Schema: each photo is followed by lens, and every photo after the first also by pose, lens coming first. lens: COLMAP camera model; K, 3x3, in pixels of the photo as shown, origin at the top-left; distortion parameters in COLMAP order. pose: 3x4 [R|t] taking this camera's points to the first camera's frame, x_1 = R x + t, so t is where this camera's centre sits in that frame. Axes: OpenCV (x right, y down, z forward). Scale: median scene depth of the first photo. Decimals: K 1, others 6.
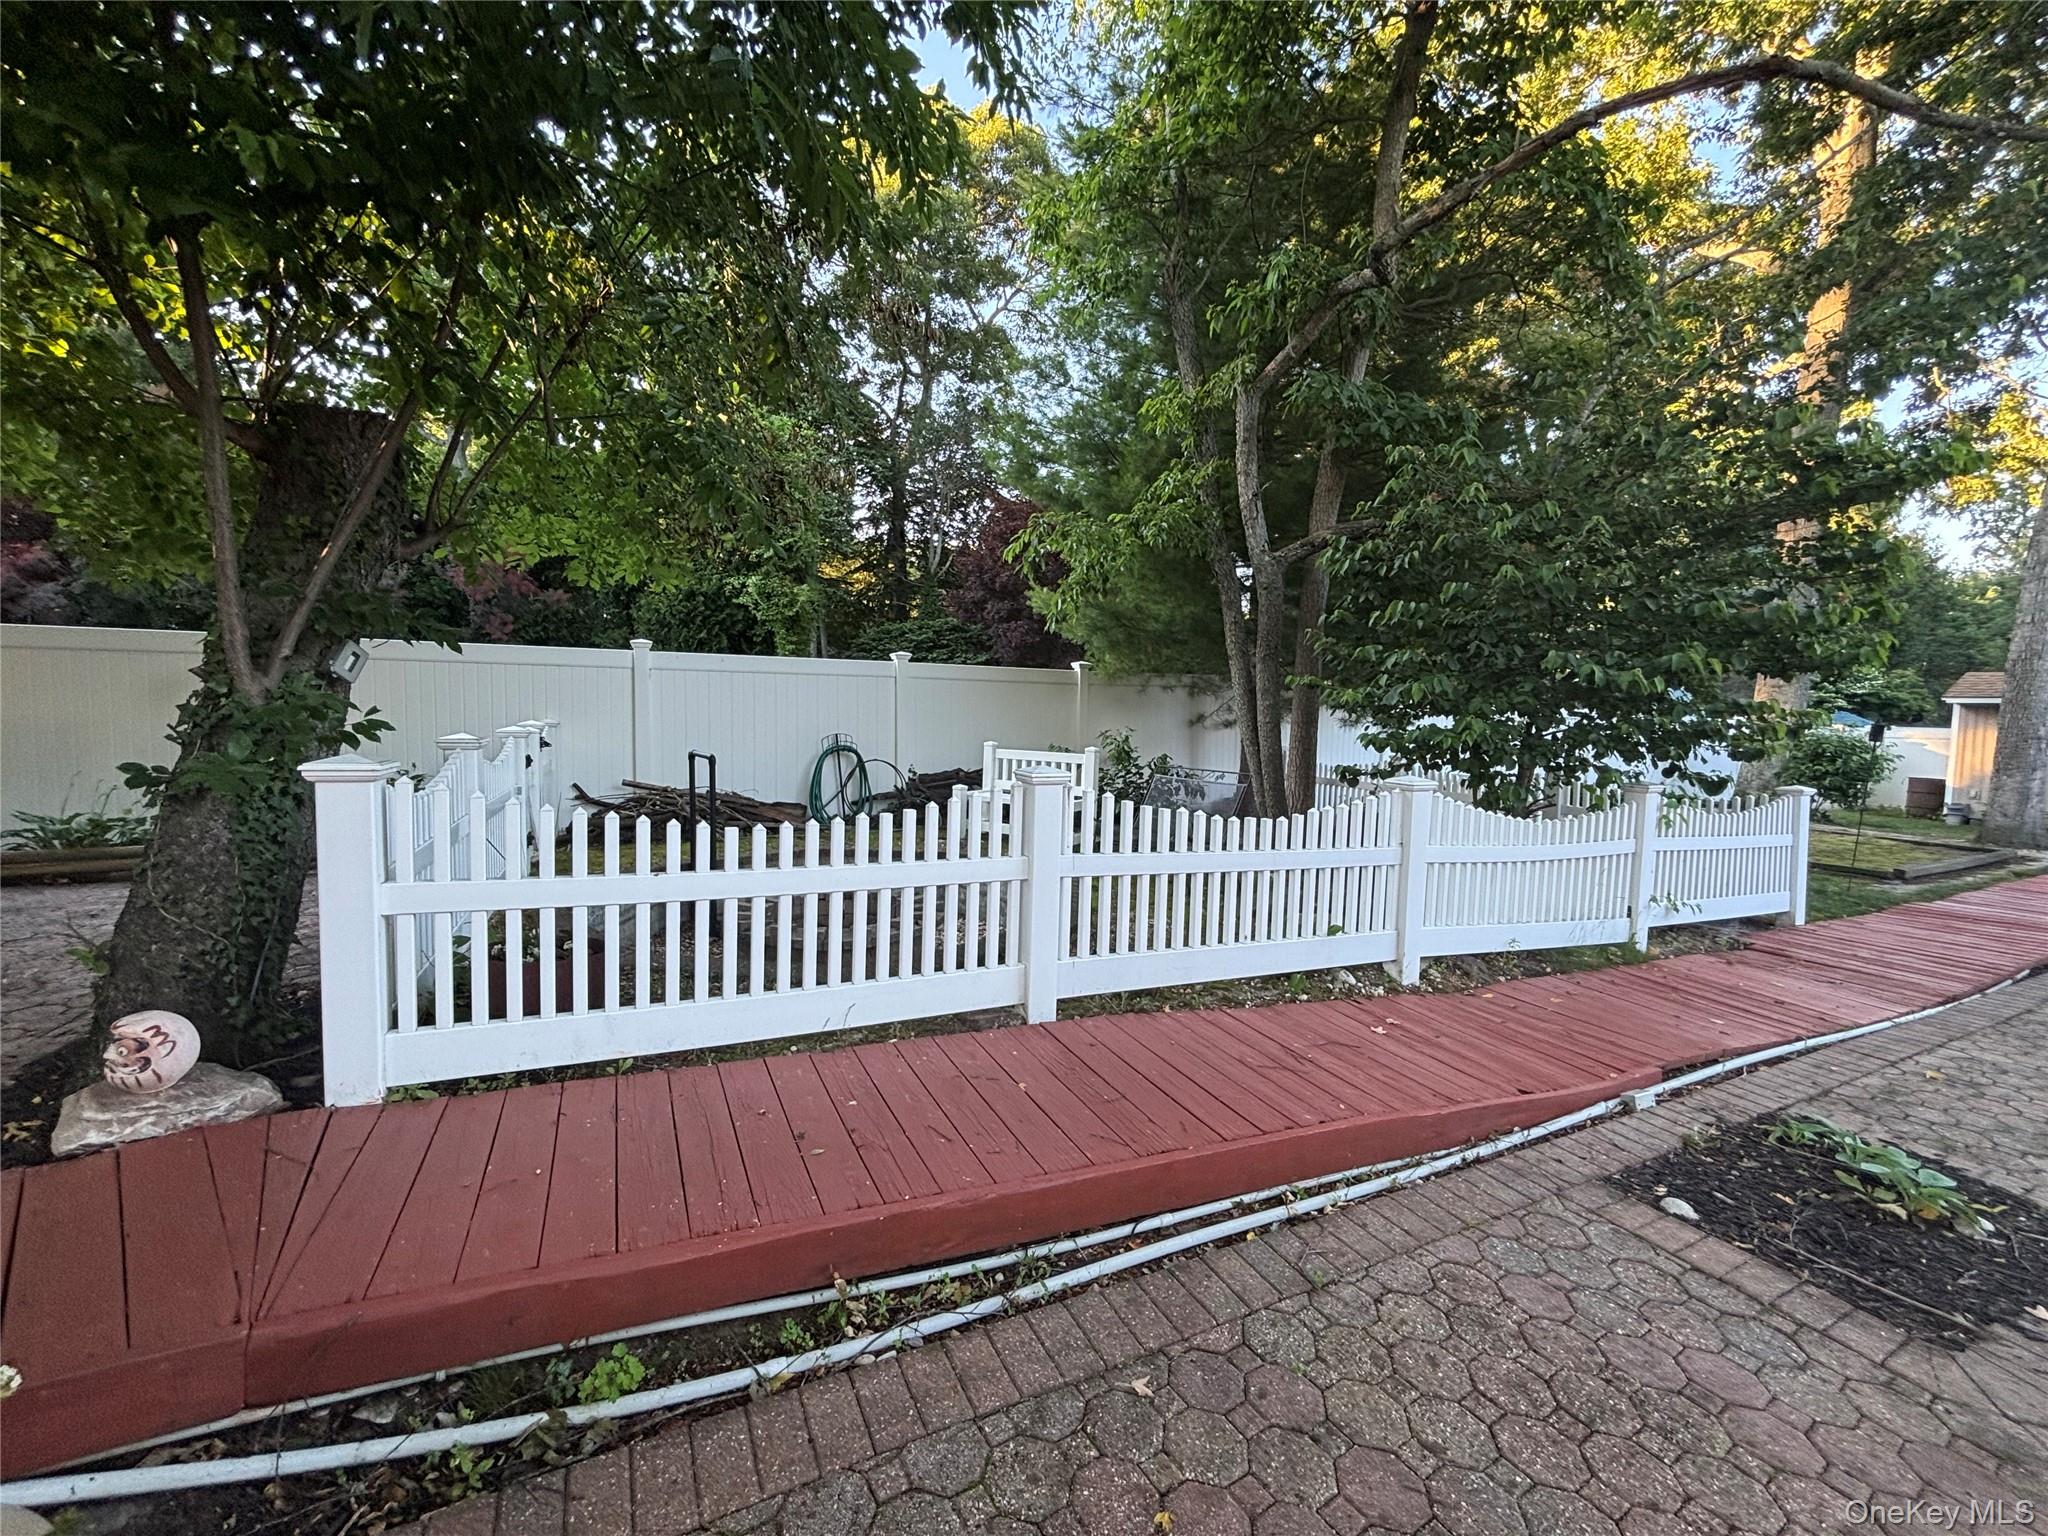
lens RADIAL K [[830.9, 0, 1021.7], [0, 830.9, 766.2], [0, 0, 1]] dist [-0.002072, 0.001192]
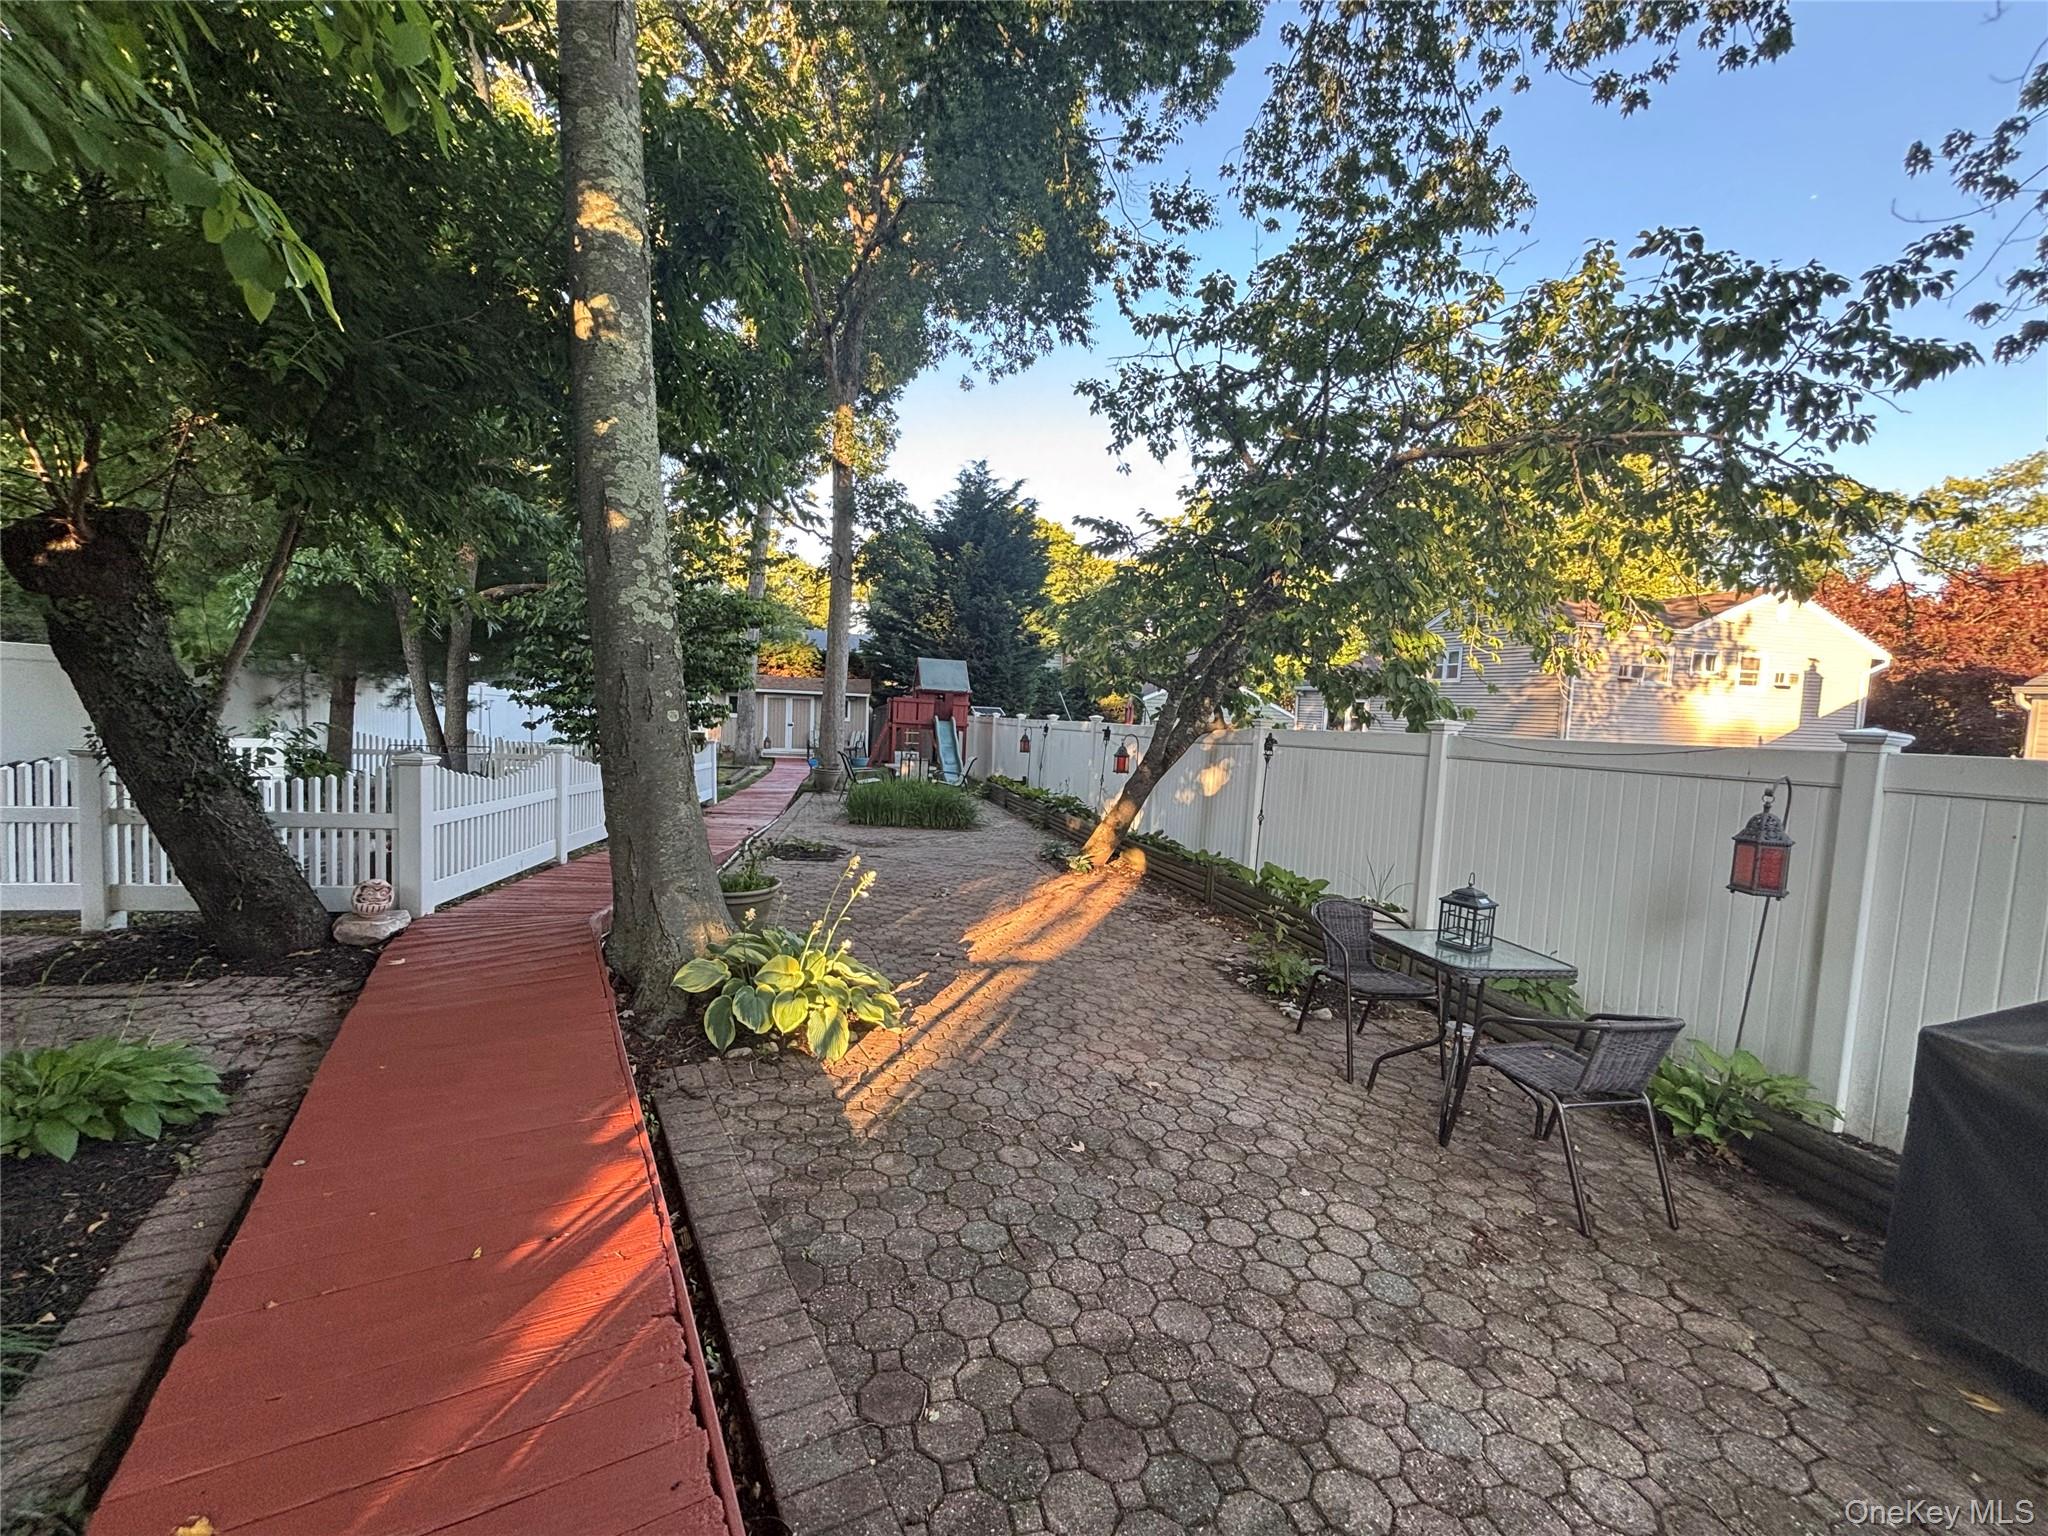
lens RADIAL K [[830.9, 0, 1026.5], [0, 830.9, 763.9], [0, 0, 1]] dist [-0.002072, 0.001192]
pose [[0.299761, -0.071690, 0.951317, -0.499653], [0.031042, 0.997378, 0.065379, -0.015379], [-0.953509, 0.009933, 0.301201, -0.245977]]
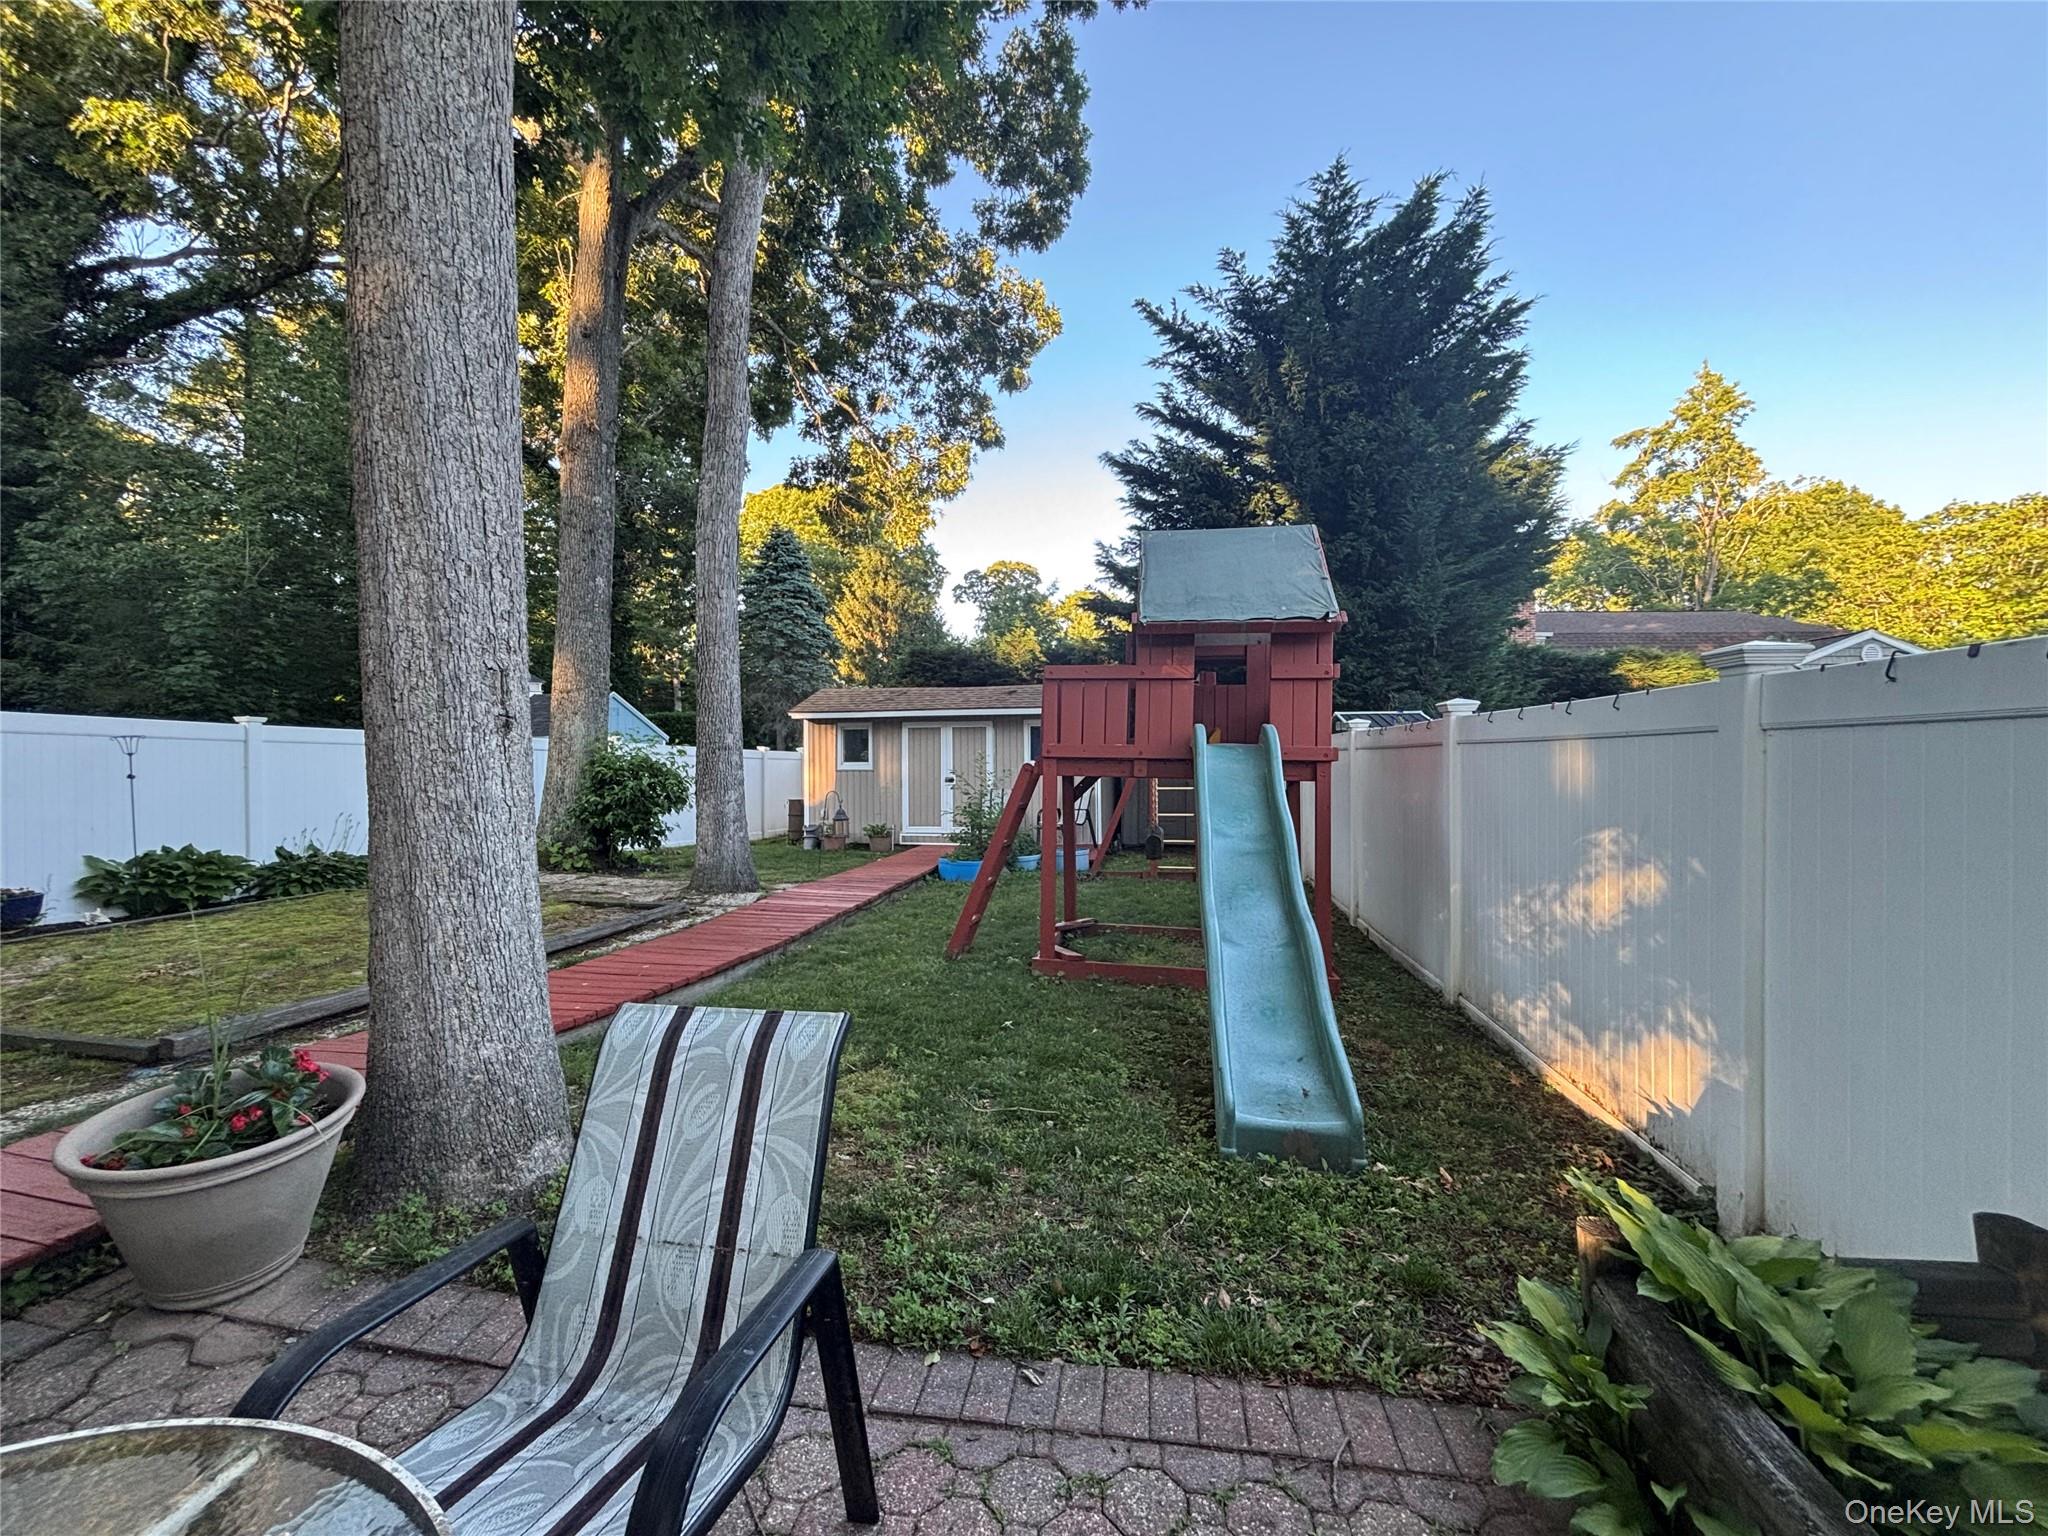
lens RADIAL K [[830.9, 0, 1023.0], [0, 830.9, 758.0], [0, 0, 1]] dist [-0.002072, 0.001192]
pose [[0.655509, -0.028713, 0.754642, 0.773796], [0.074332, 0.996878, -0.026638, 0.015160], [-0.751520, 0.073555, 0.655596, 0.267324]]
